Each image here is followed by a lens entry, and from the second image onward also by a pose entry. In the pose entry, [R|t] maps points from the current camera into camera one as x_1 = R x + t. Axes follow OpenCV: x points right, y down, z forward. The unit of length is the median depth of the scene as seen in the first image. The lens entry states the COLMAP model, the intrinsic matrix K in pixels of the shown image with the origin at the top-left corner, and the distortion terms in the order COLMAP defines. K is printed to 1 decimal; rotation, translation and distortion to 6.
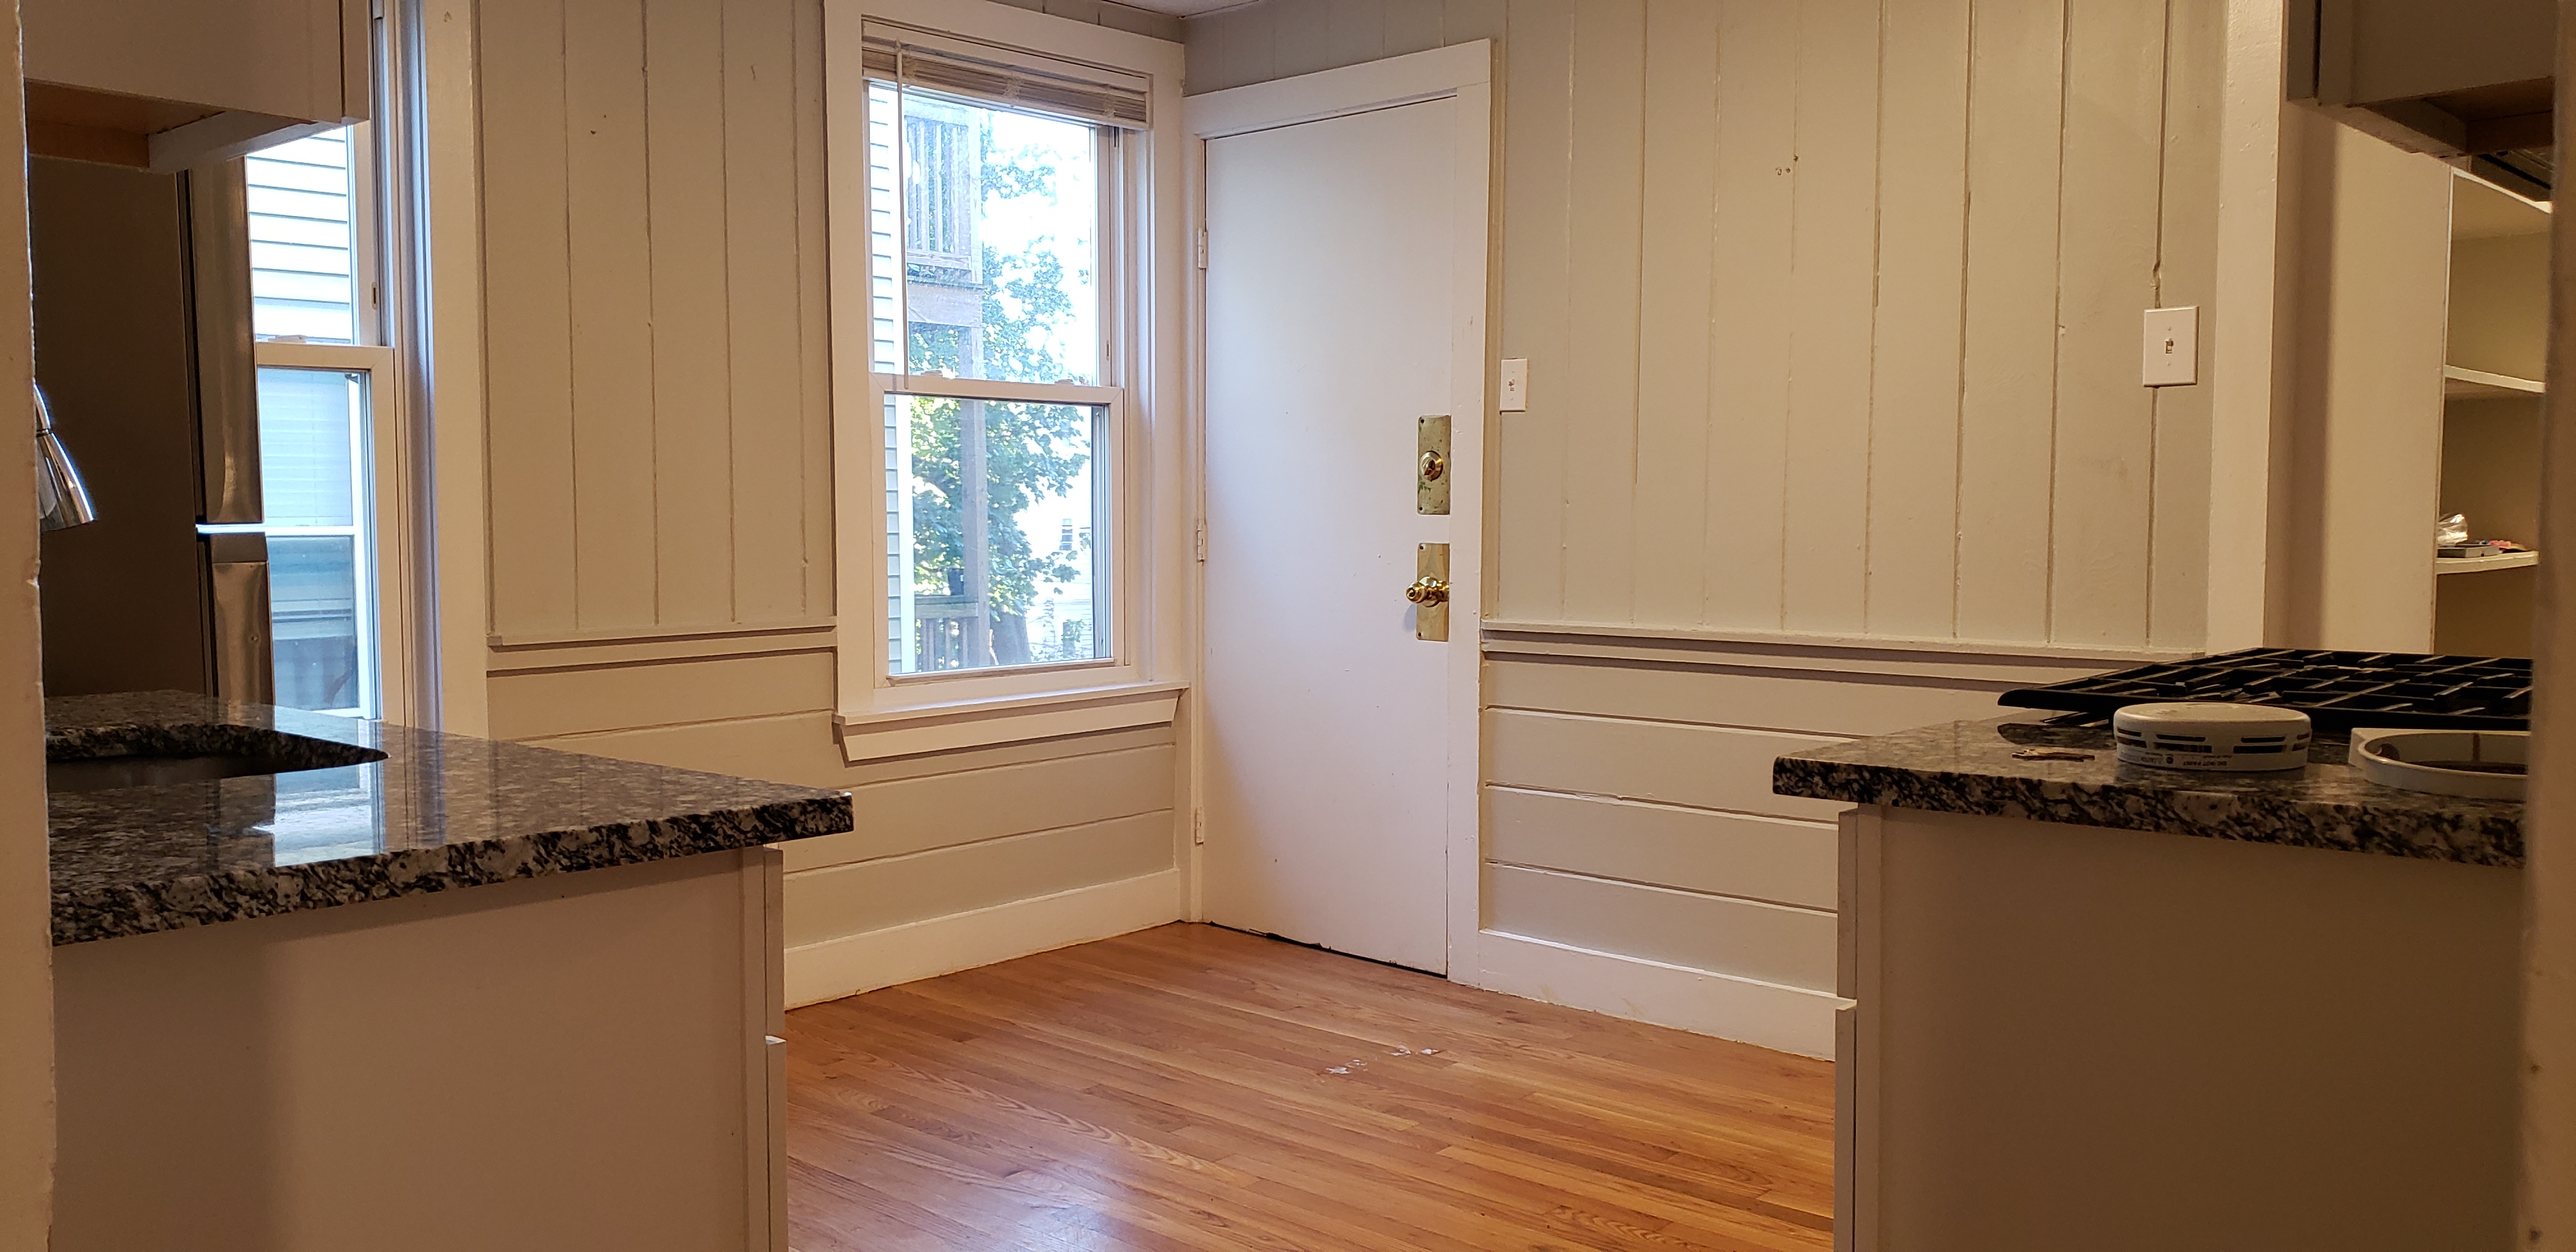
lens RADIAL K [[2059.9, 0, 1288.0], [0, 2059.9, 626.0], [0, 0, 1]] dist [0.146308, -0.202280]
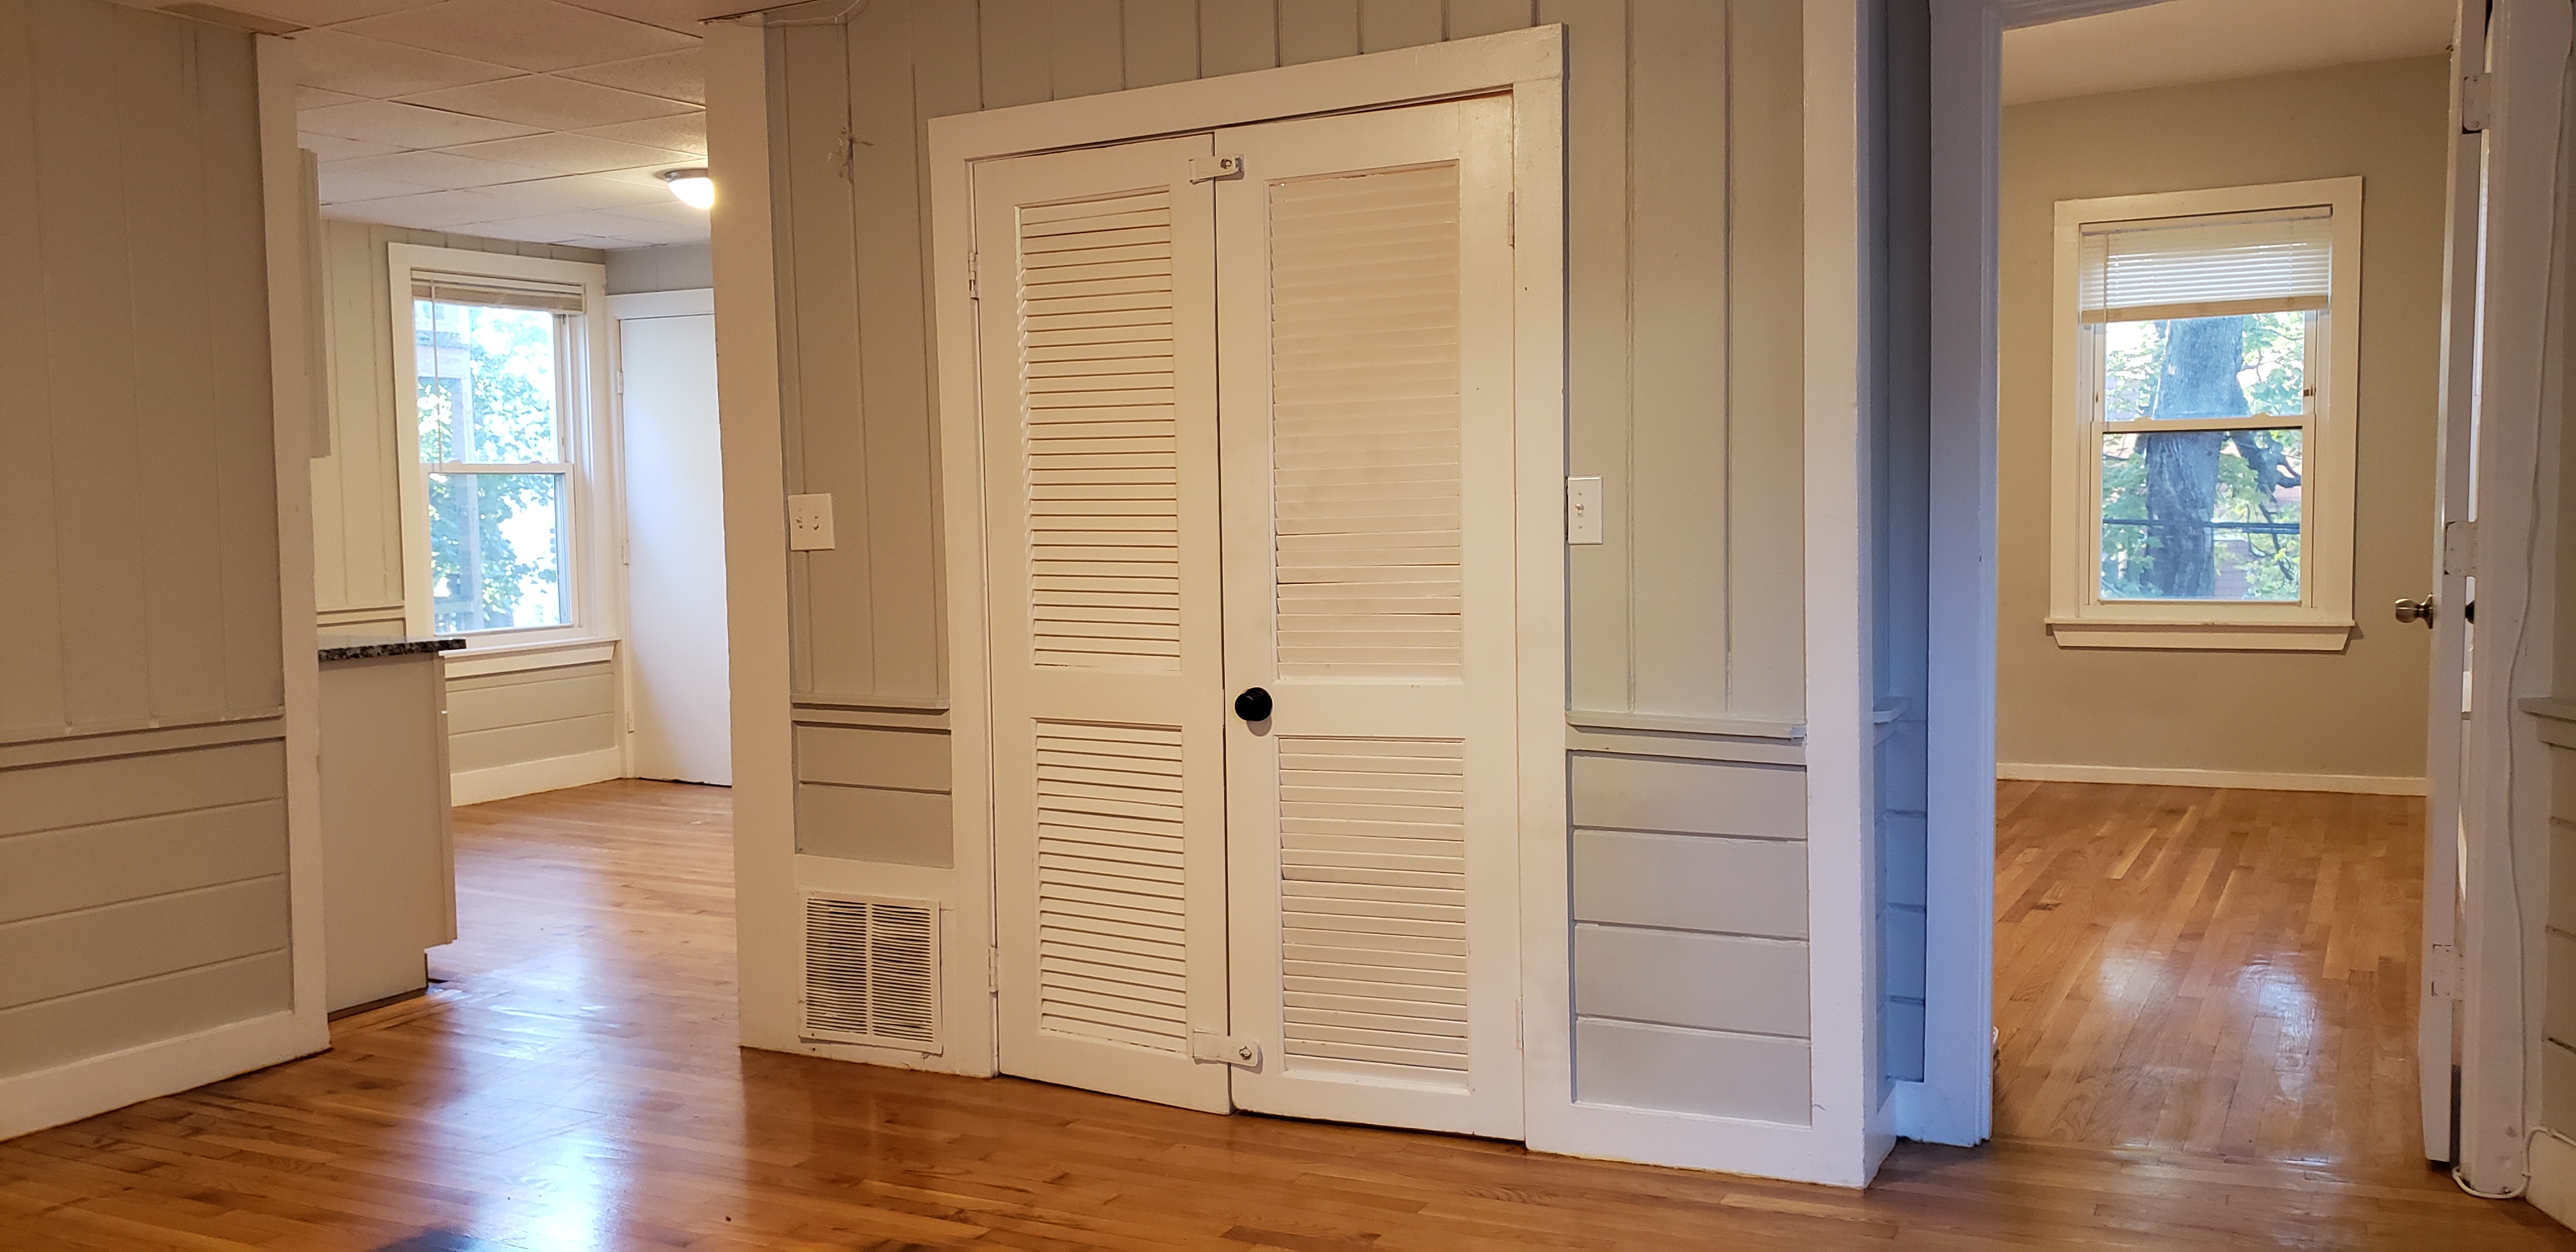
lens RADIAL K [[2027.2, 0, 1341.2], [0, 2027.2, 618.6], [0, 0, 1]] dist [-0.010448, 0.004019]
pose [[0.965352, -0.030984, 0.259105, 0.094102], [0.030680, 0.999516, 0.005220, 0.022602], [-0.259141, 0.002911, 0.965835, -0.767296]]
